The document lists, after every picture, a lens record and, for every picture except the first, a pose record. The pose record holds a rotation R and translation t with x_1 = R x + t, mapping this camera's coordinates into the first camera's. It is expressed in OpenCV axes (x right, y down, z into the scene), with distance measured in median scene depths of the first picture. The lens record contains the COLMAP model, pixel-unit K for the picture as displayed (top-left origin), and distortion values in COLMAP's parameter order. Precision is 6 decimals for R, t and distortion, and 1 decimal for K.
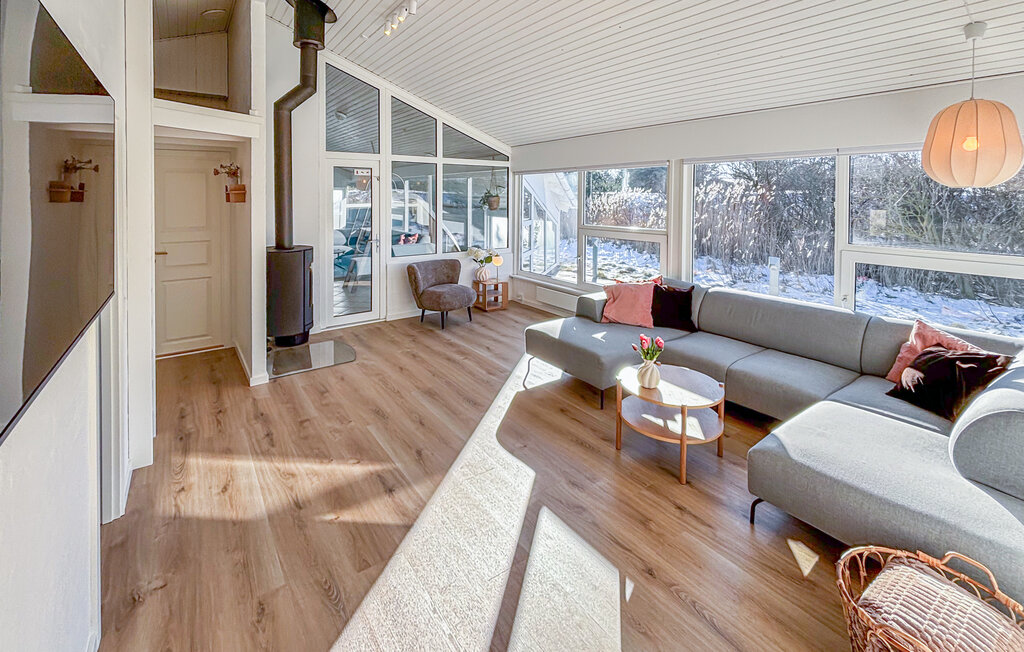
lens RADIAL K [[423.4, 0, 512.0], [0, 423.4, 326.0], [0, 0, 1]] dist [0.000336, 0.000052]
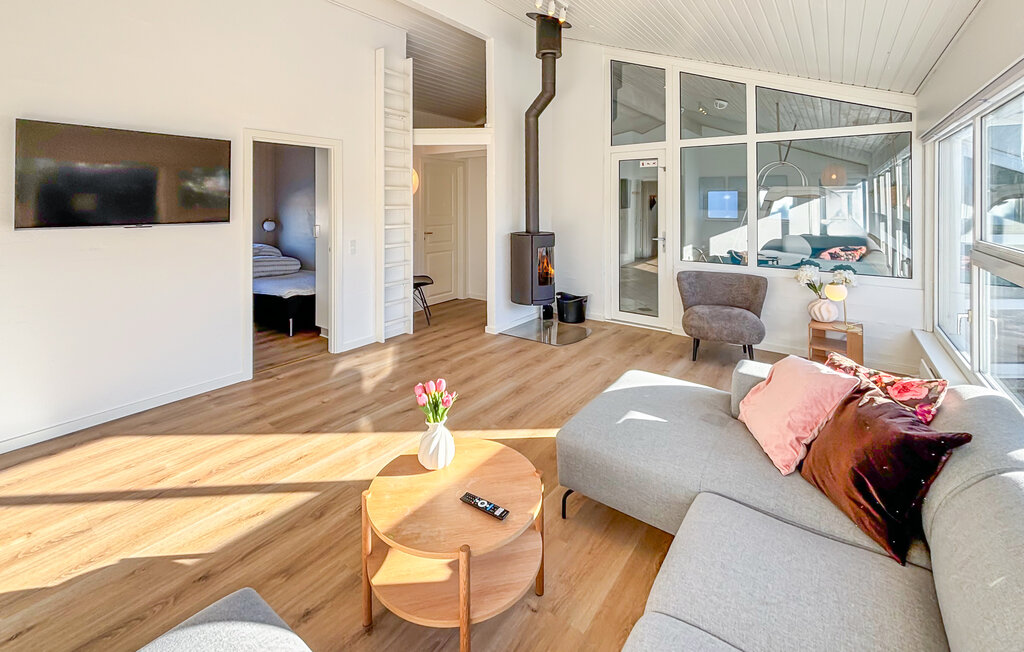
lens RADIAL K [[440.6, 0, 510.7], [0, 440.6, 301.2], [0, 0, 1]] dist [0.000479, 0.000015]
pose [[0.299936, 0.203338, -0.932037, 0.925458], [-0.280392, 0.952654, 0.117603, -0.189988], [0.911821, 0.226062, 0.342750, 0.836978]]
